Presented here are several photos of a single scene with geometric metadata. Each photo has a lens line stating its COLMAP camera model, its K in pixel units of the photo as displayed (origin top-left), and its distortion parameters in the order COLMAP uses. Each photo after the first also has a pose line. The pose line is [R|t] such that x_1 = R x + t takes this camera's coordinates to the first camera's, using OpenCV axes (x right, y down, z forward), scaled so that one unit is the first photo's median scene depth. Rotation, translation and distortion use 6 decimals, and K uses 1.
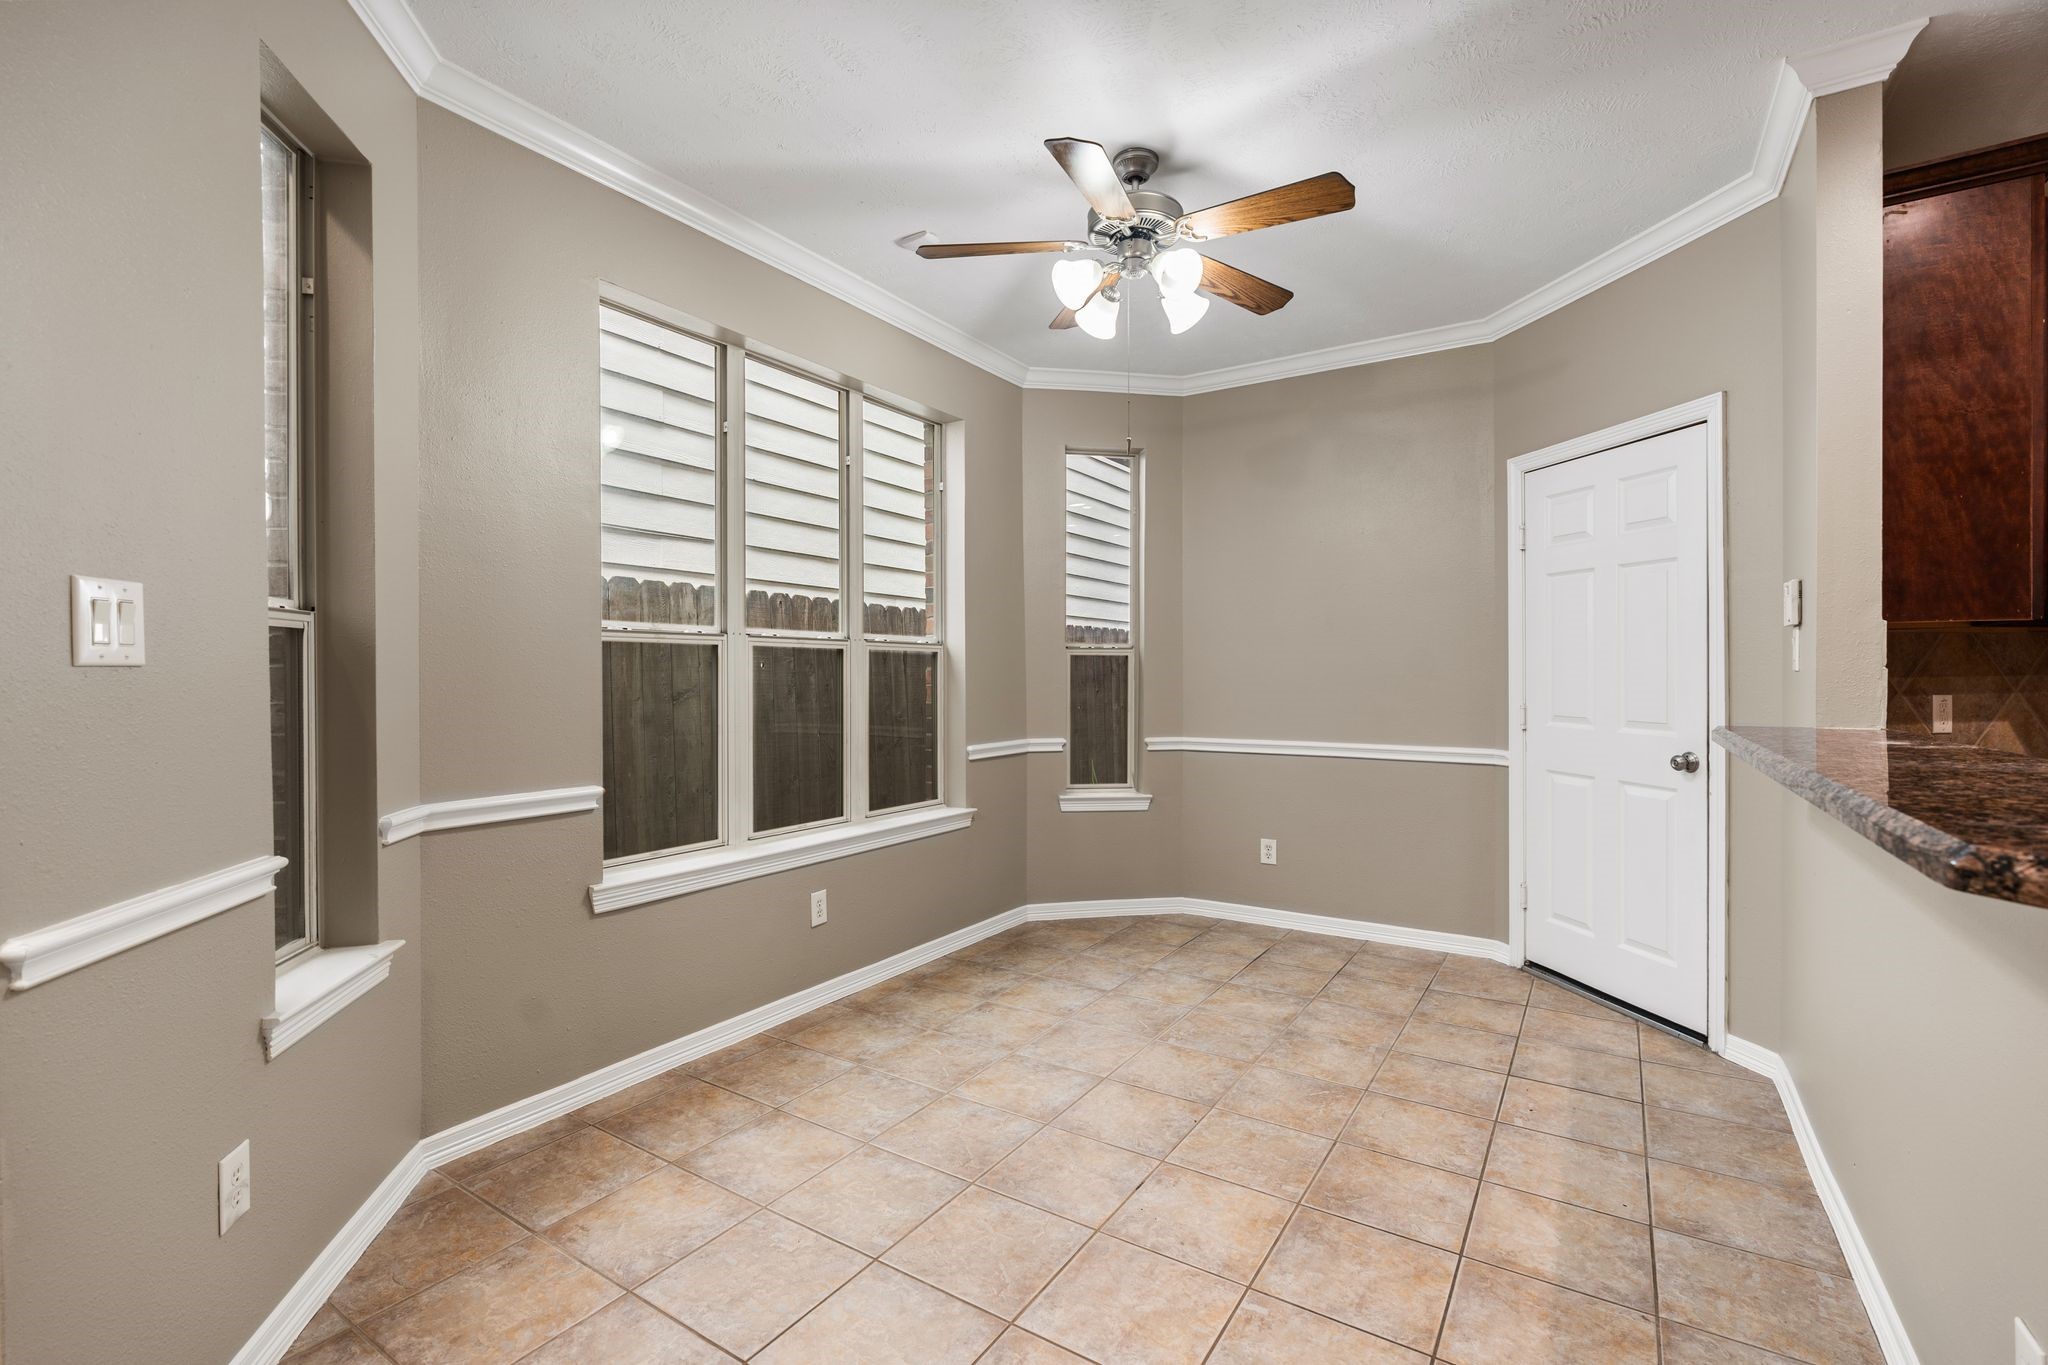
lens RADIAL K [[916.4, 0, 1026.8], [0, 916.4, 676.5], [0, 0, 1]] dist [-0.010757, 0.003747]
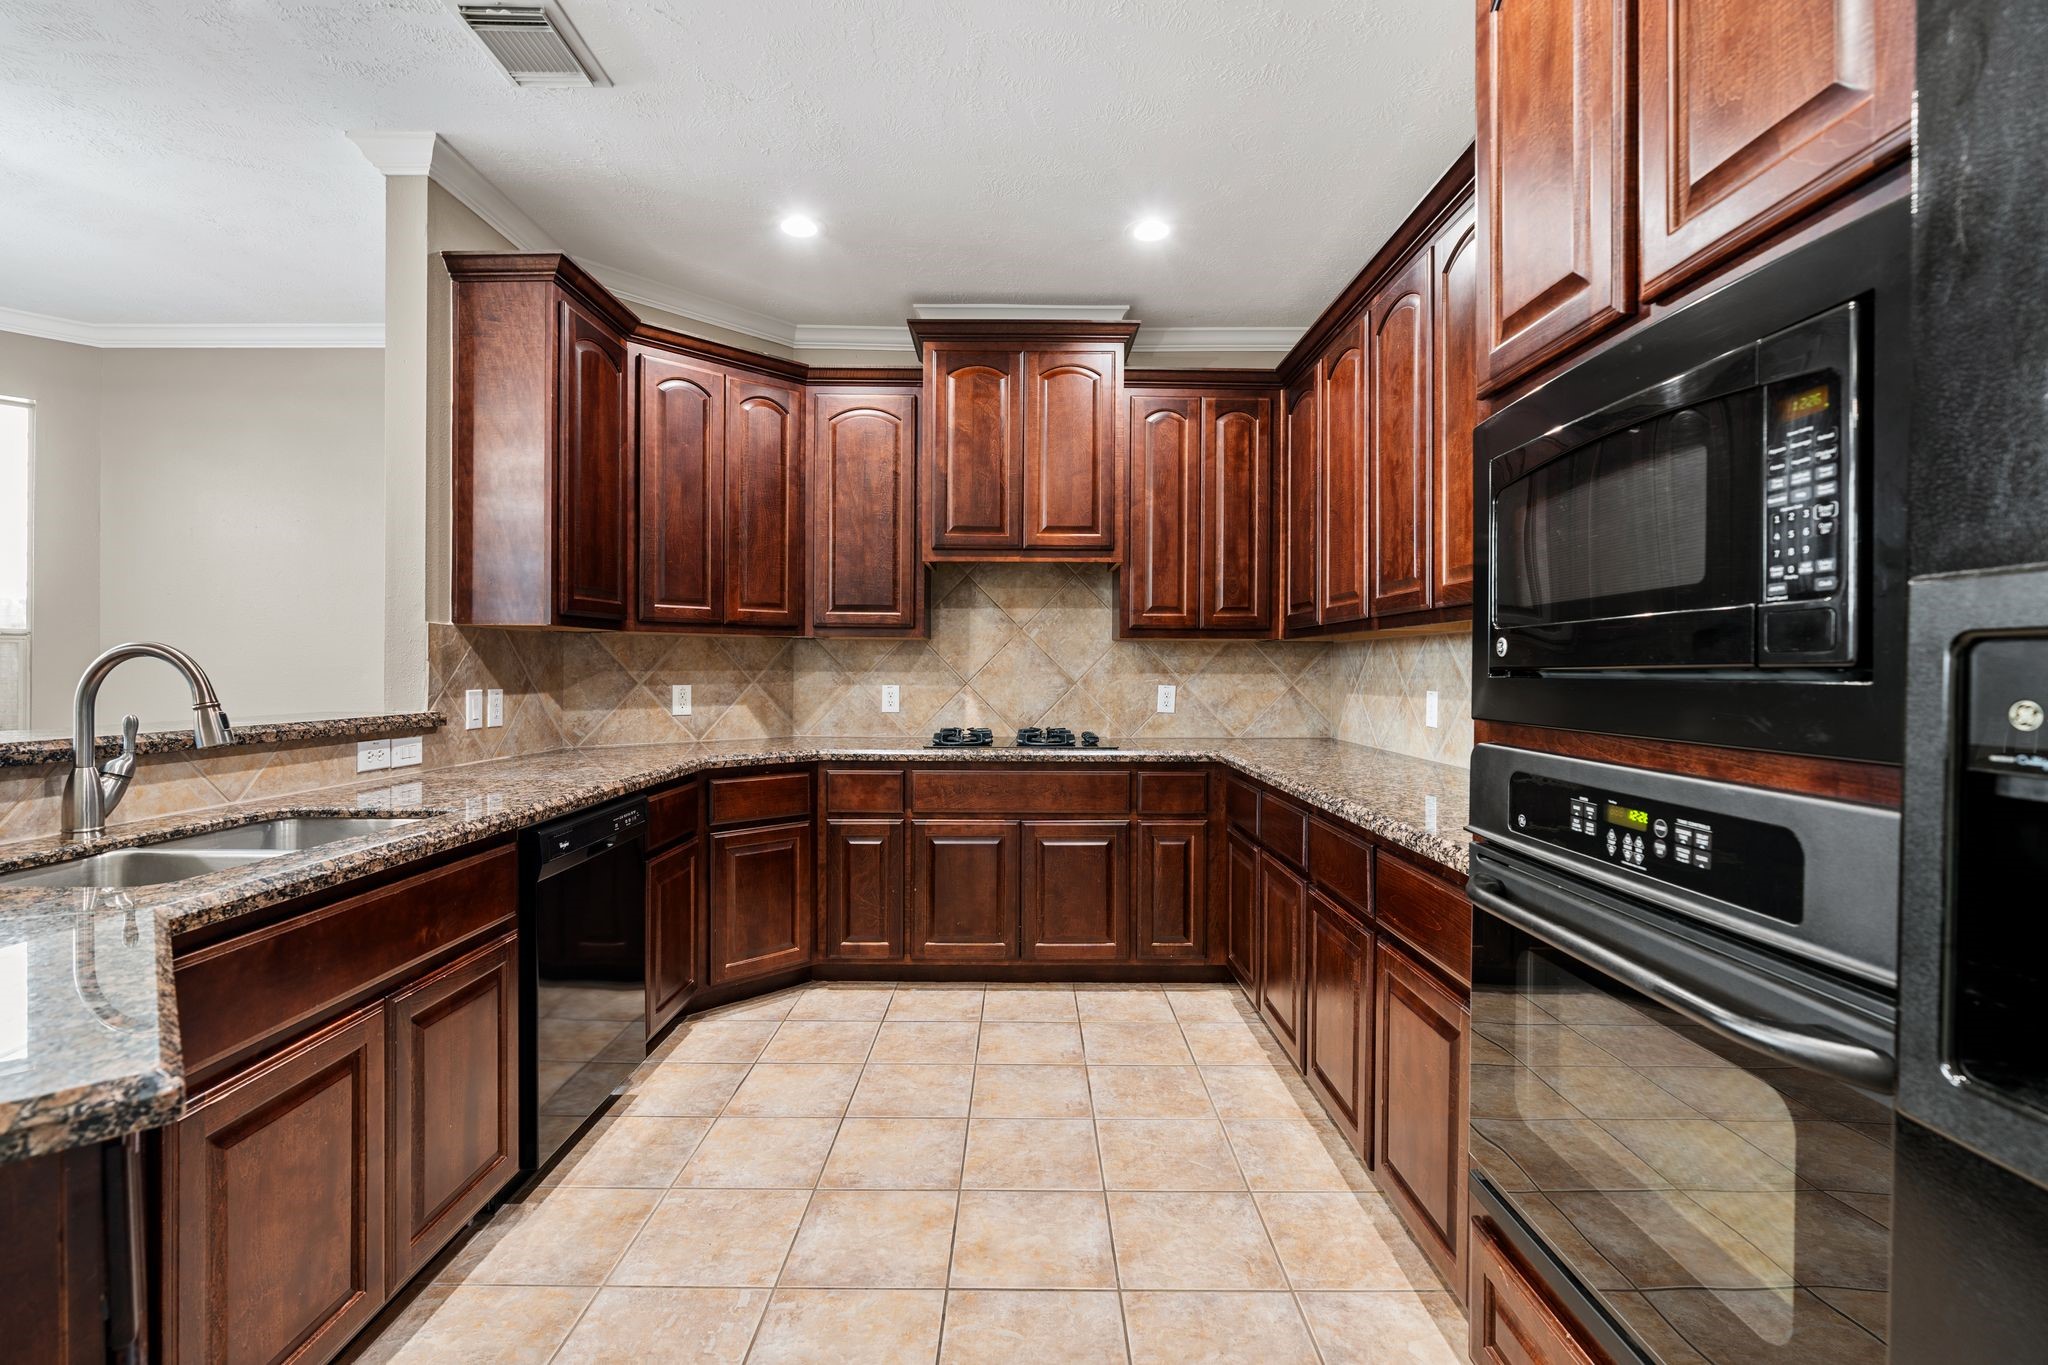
lens RADIAL K [[916.4, 0, 1013.8], [0, 916.4, 673.0], [0, 0, 1]] dist [-0.010757, 0.003747]
pose [[0.845047, 0.005106, 0.534668, 0.718807], [-0.004580, 0.999987, -0.002311, 0.004250], [-0.534673, -0.000496, 0.845059, -0.338108]]
